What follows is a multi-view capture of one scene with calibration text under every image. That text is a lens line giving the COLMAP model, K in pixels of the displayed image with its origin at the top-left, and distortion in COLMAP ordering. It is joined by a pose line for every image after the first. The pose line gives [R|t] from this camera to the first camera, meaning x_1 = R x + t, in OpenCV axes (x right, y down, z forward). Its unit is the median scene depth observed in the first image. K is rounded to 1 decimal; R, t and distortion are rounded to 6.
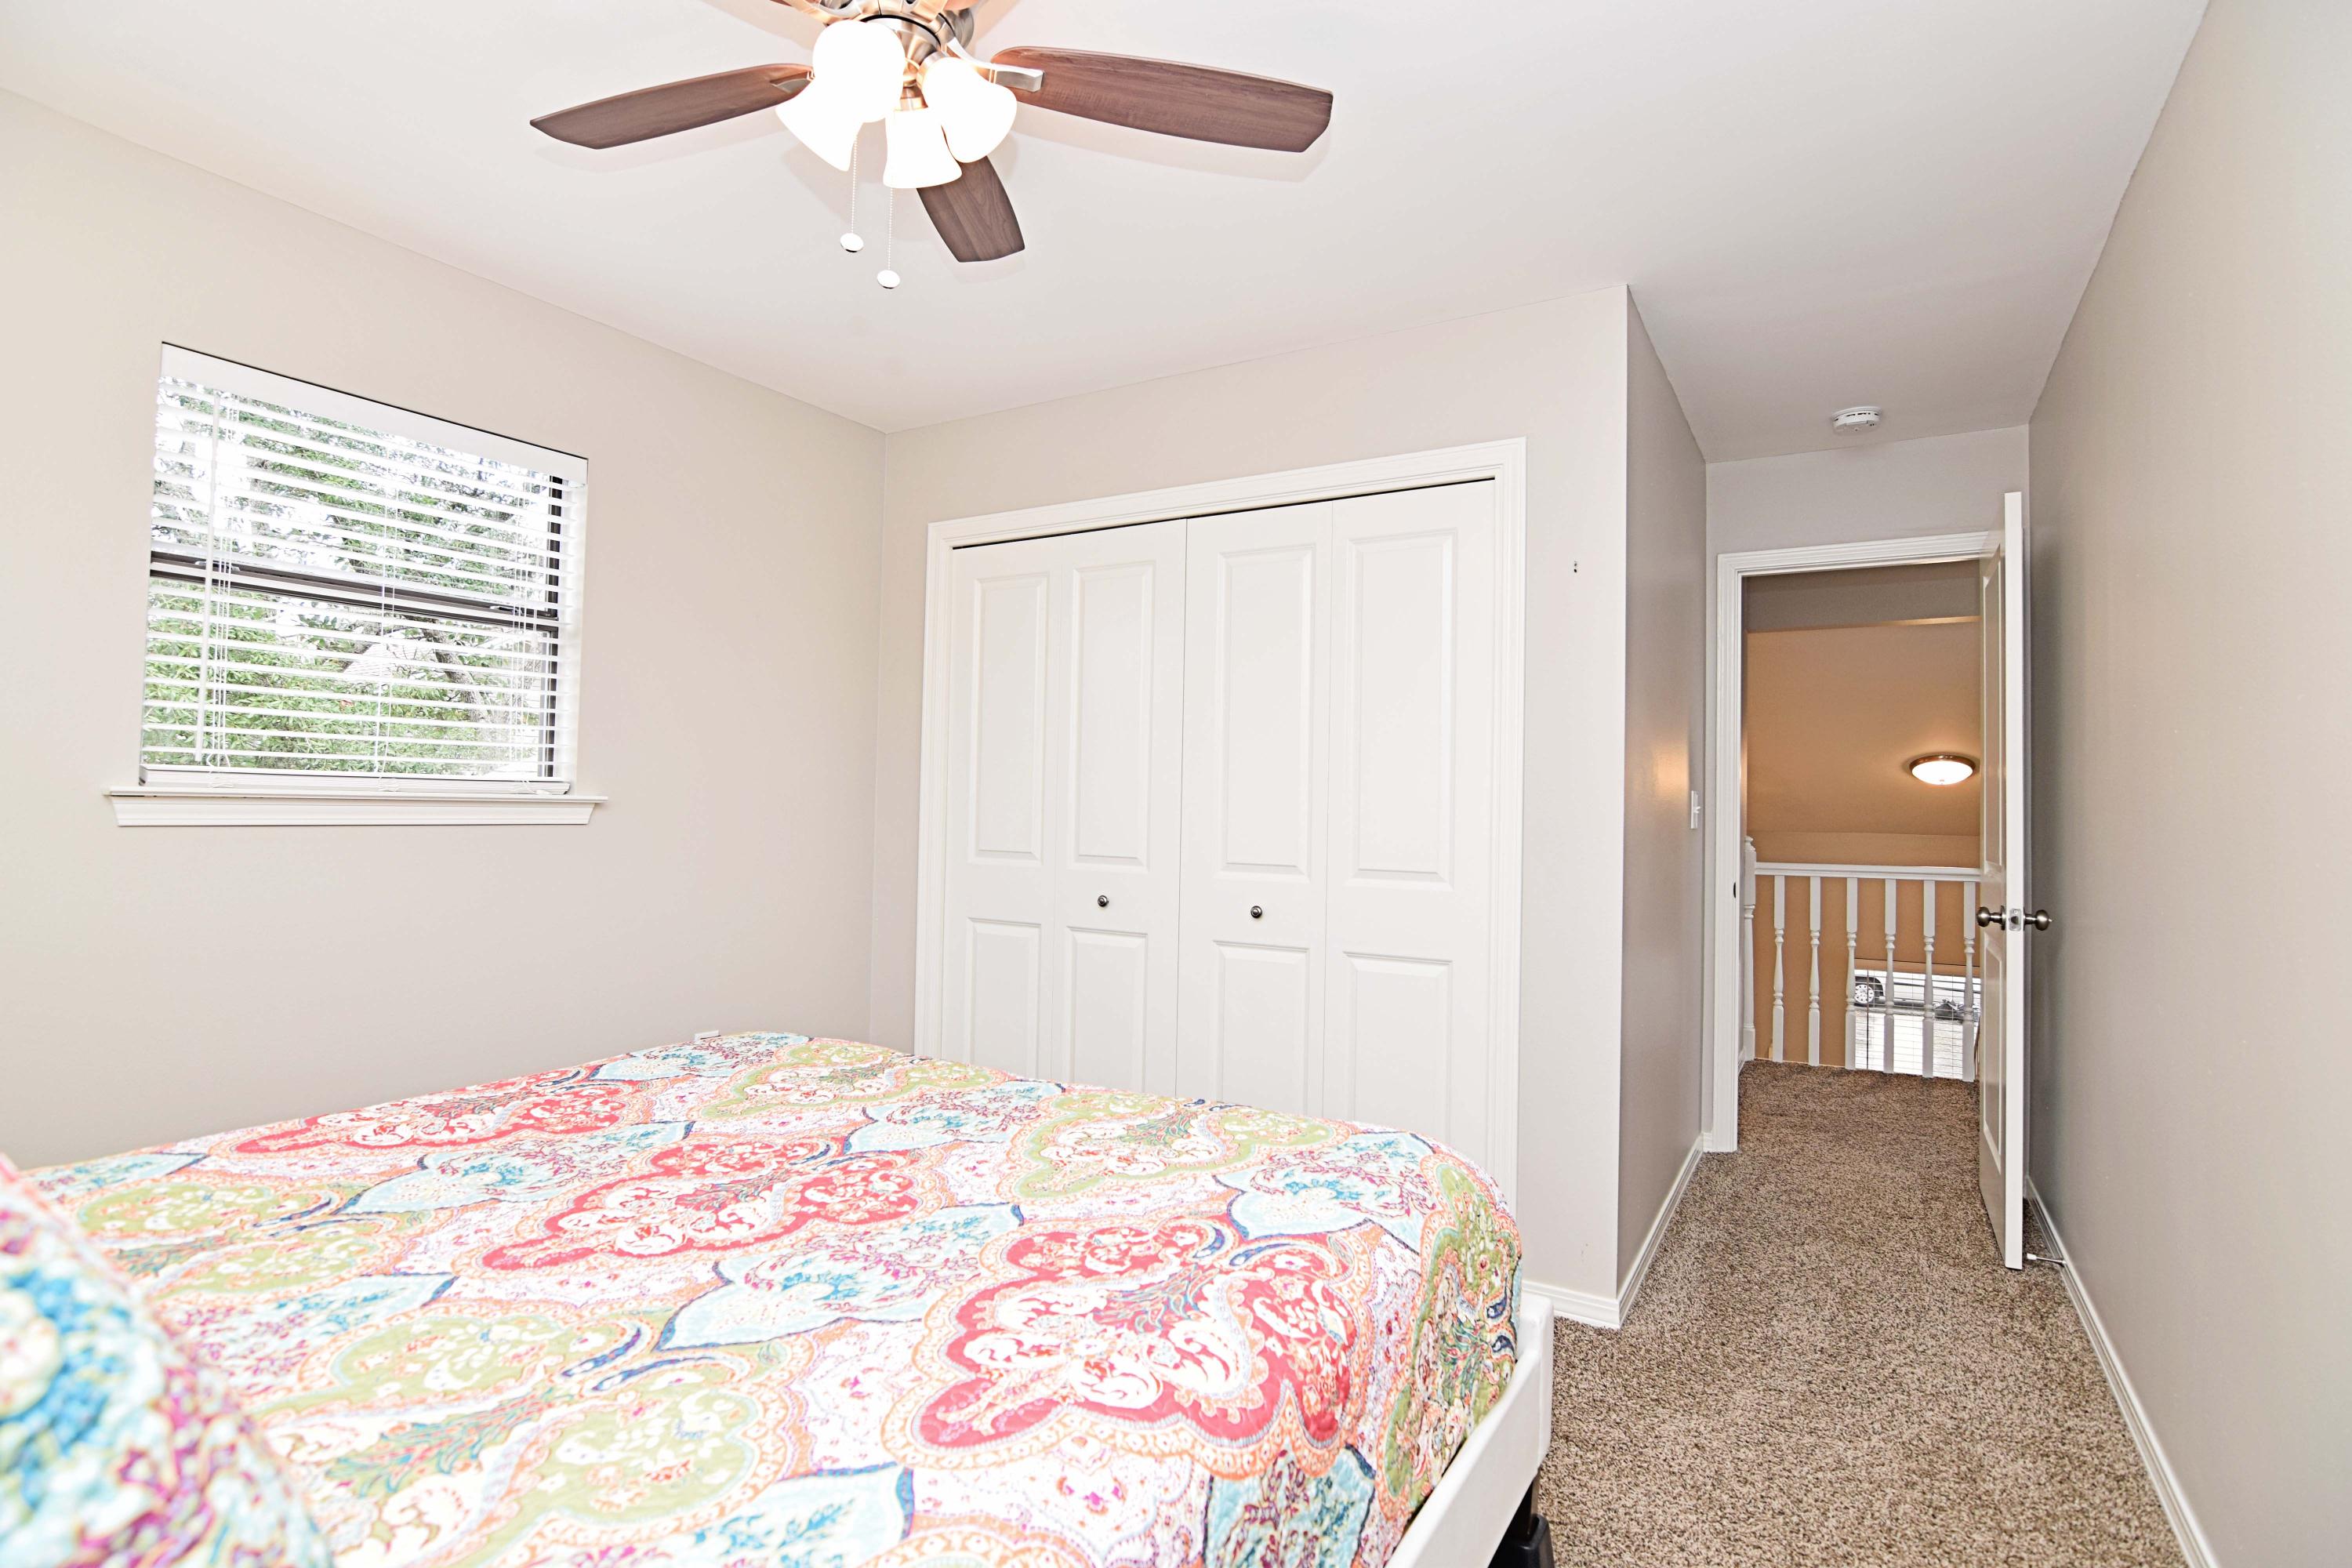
lens RADIAL K [[1145.5, 0, 1180.2], [0, 1145.5, 770.6], [0, 0, 1]] dist [-0.015251, 0.001538]
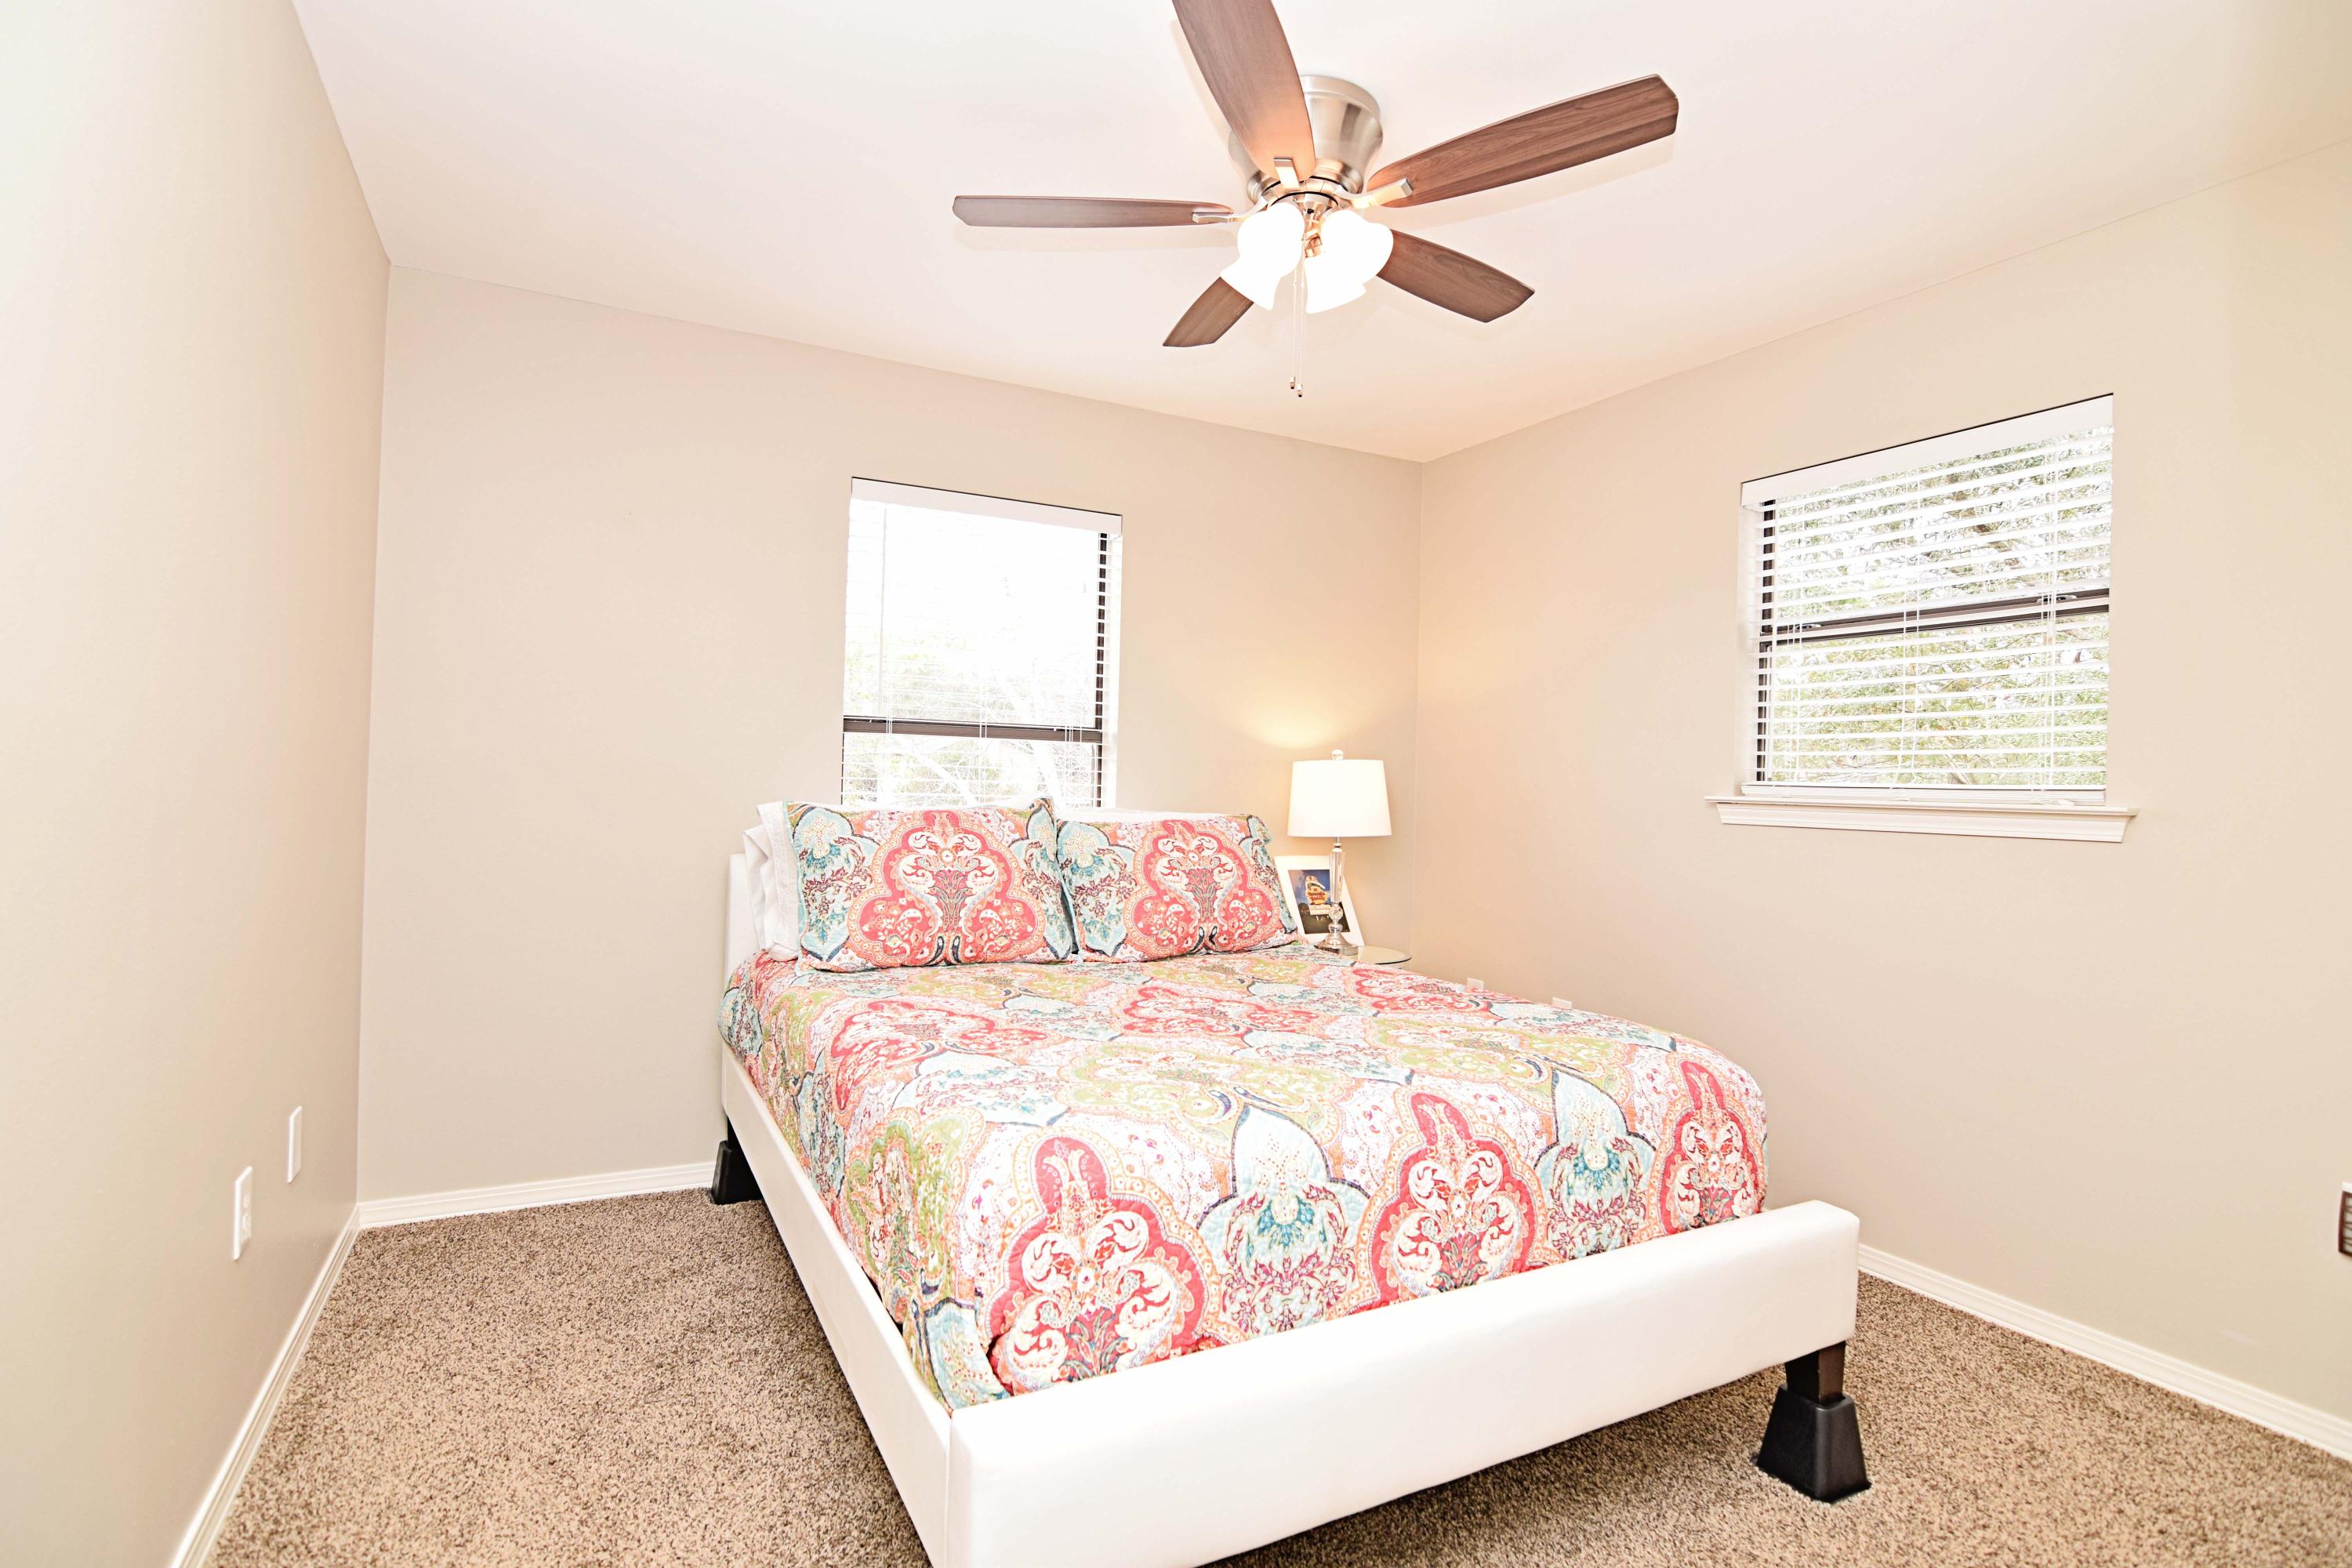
lens RADIAL K [[1145.5, 0, 1180.2], [0, 1145.5, 770.6], [0, 0, 1]] dist [-0.015251, 0.001538]
pose [[-0.509146, -0.042693, -0.859620, 0.644813], [-0.010138, 0.998997, -0.043611, 0.048778], [0.860620, -0.013490, -0.509069, 1.067500]]
